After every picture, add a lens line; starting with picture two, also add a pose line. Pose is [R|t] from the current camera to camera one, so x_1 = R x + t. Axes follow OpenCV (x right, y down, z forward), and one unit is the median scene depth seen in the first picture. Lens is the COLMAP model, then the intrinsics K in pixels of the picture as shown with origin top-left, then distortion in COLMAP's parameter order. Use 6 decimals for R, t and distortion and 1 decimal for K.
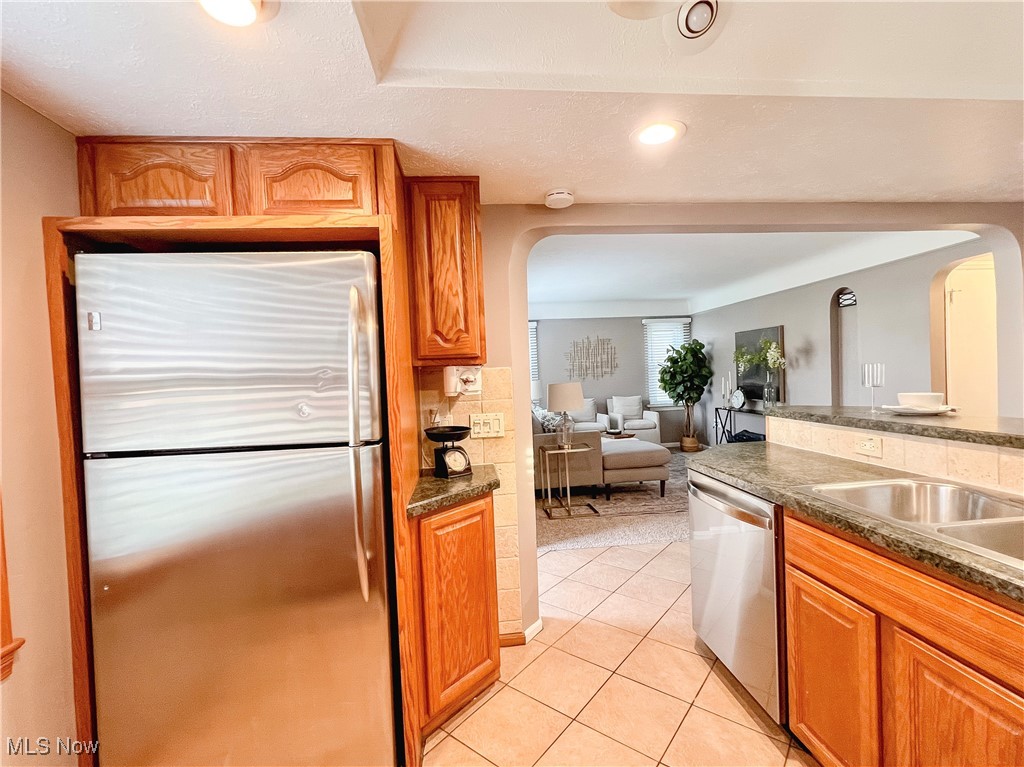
lens RADIAL K [[470.5, 0, 512.0], [0, 470.5, 383.5], [0, 0, 1]] dist [0.000105, 0.000054]
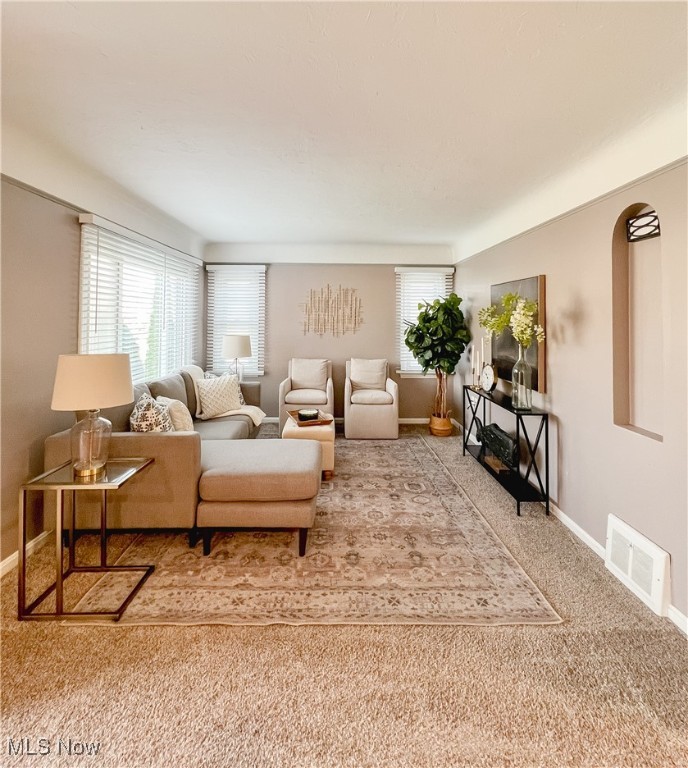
lens RADIAL K [[376.1, 0, 345.8], [0, 376.1, 307.8], [0, 0, 1]] dist [0.000111, -0.000134]
pose [[0.995047, 0.046415, -0.087908, 0.279497], [-0.050823, 0.997525, -0.048590, -0.030678], [0.085435, 0.052817, 0.994943, 0.367402]]
